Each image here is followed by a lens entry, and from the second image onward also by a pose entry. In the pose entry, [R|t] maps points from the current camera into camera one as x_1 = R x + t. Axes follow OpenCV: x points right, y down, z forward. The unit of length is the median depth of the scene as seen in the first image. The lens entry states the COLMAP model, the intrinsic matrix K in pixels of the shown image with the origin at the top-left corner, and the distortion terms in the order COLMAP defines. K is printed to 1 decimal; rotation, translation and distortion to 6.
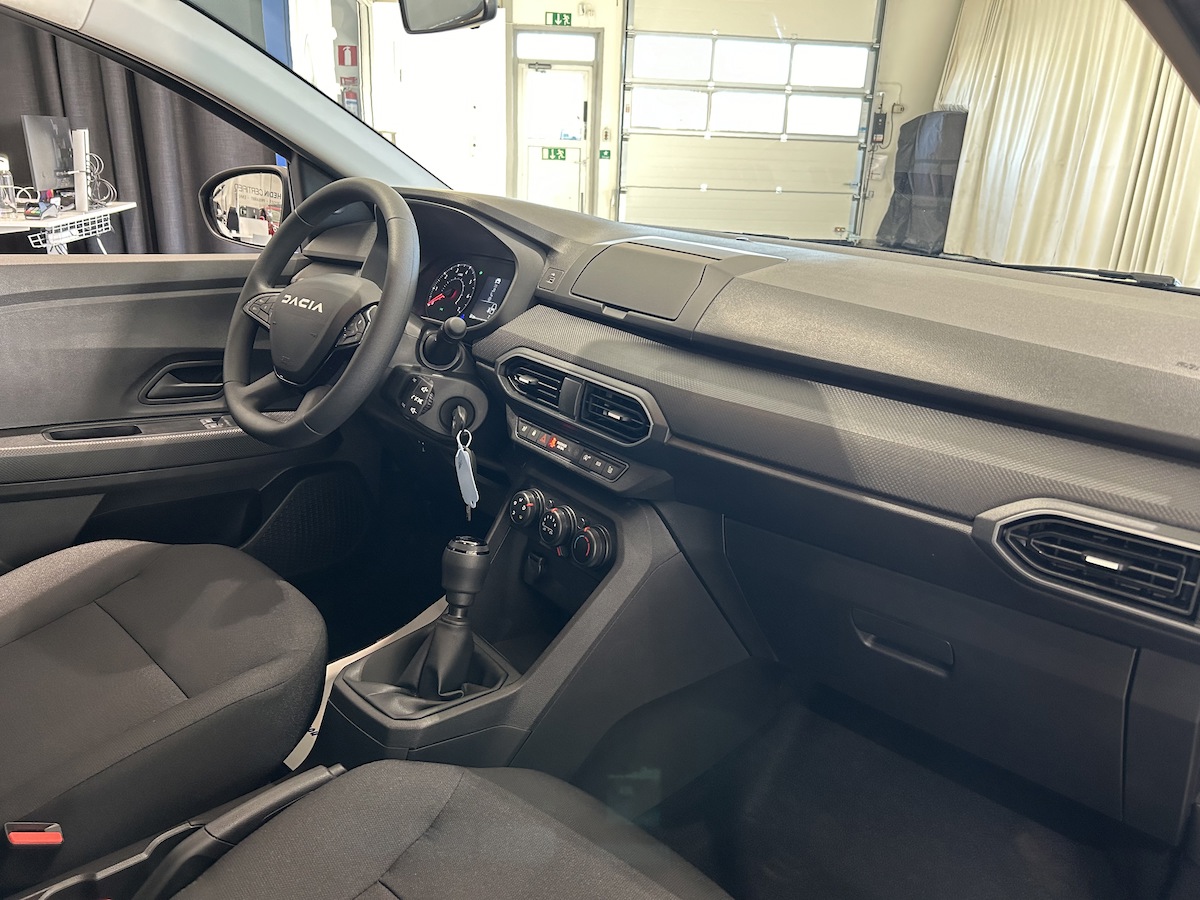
lens RADIAL K [[897.4, 0, 600.7], [0, 897.4, 451.8], [0, 0, 1]] dist [0.058432, -0.060691]
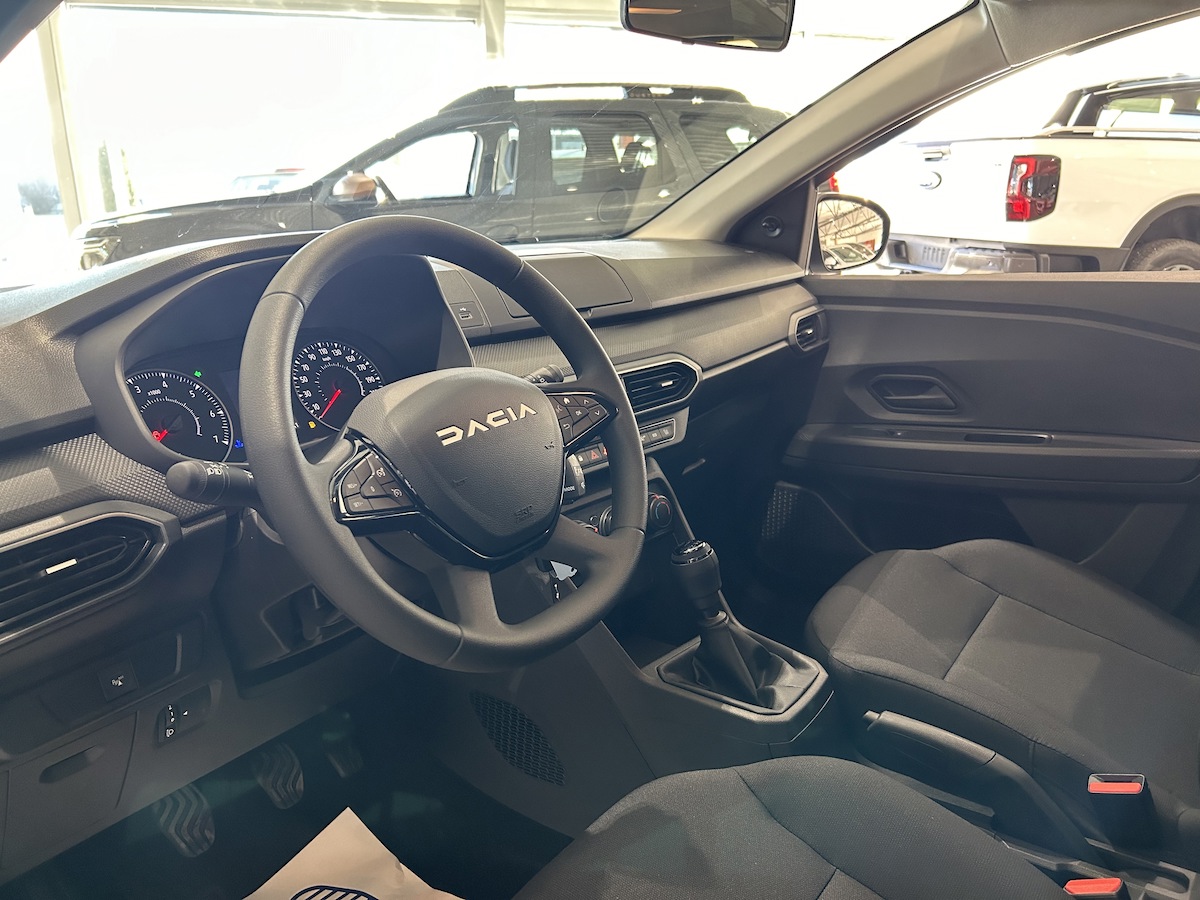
lens RADIAL K [[912.0, 0, 598.8], [0, 912.0, 446.7], [0, 0, 1]] dist [0.045977, -0.065448]
pose [[-0.164941, -0.305217, 0.937890, -1.018069], [0.328025, 0.879808, 0.344003, -0.371943], [-0.930158, 0.364391, -0.044998, 1.064964]]
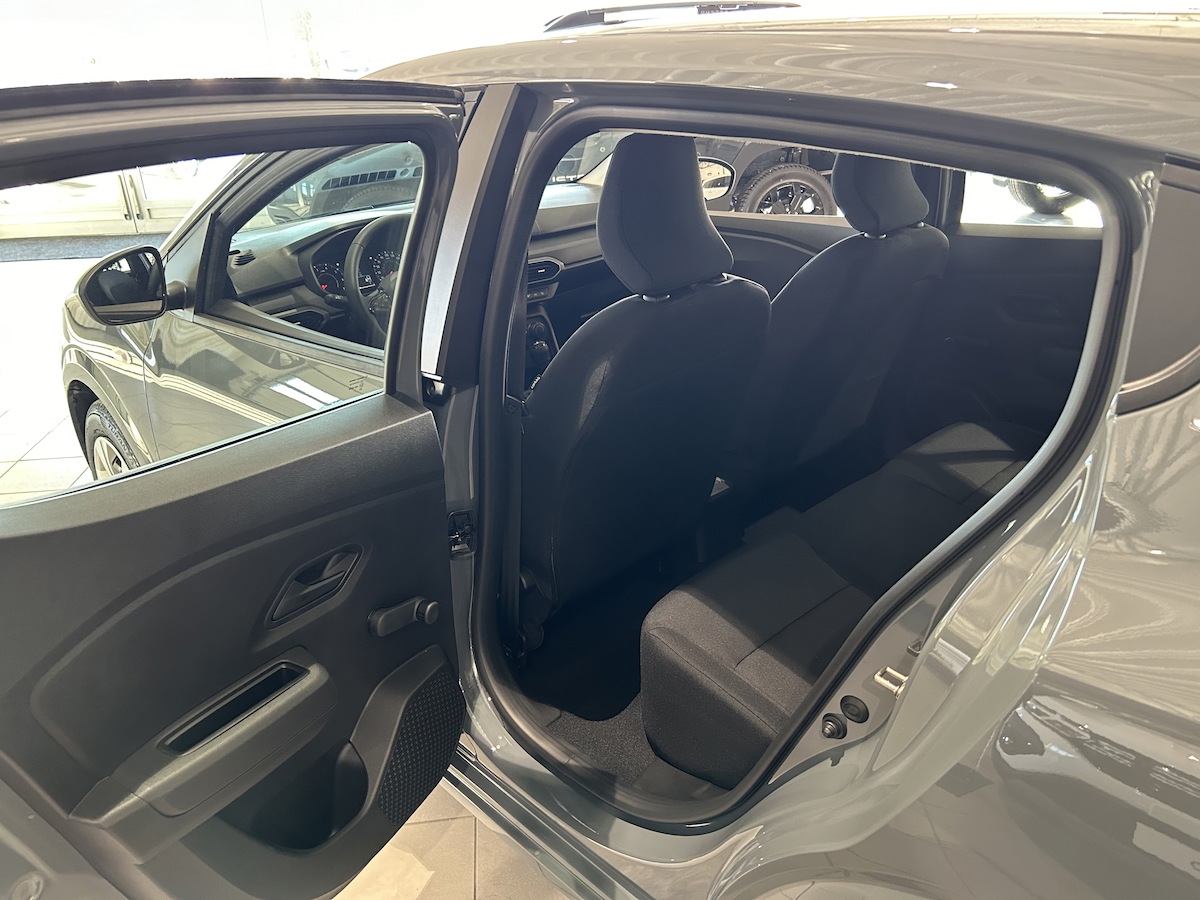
lens RADIAL K [[897.4, 0, 600.7], [0, 897.4, 451.8], [0, 0, 1]] dist [0.058432, -0.060691]
pose [[0.012746, -0.449997, 0.892939, -2.321865], [0.350575, 0.838338, 0.417477, -0.574096], [-0.936448, 0.307721, 0.168444, 0.512744]]
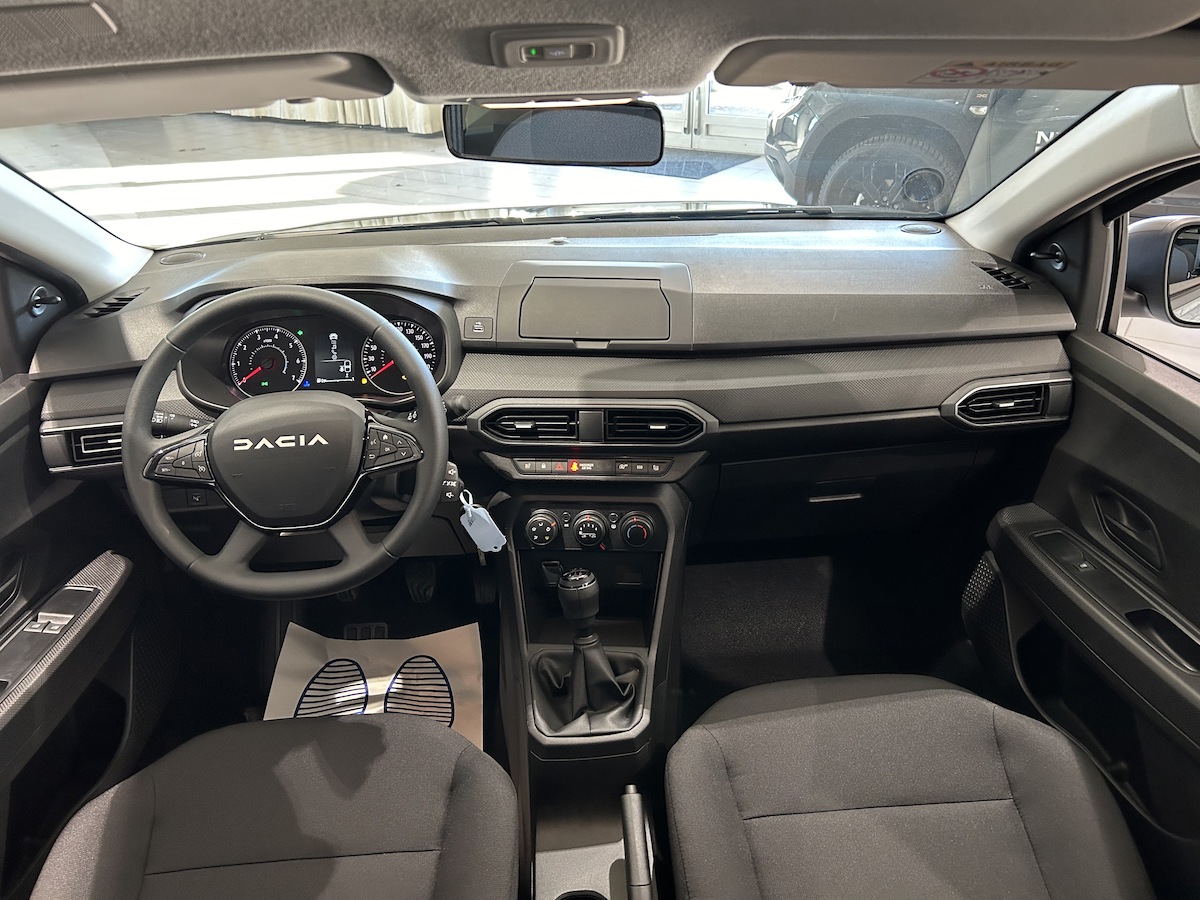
lens RADIAL K [[897.4, 0, 600.7], [0, 897.4, 451.8], [0, 0, 1]] dist [0.058432, -0.060691]
pose [[0.651867, -0.407344, 0.639641, -0.772551], [0.286522, 0.913258, 0.289595, -0.357789], [-0.702122, -0.005507, 0.712036, 0.153051]]
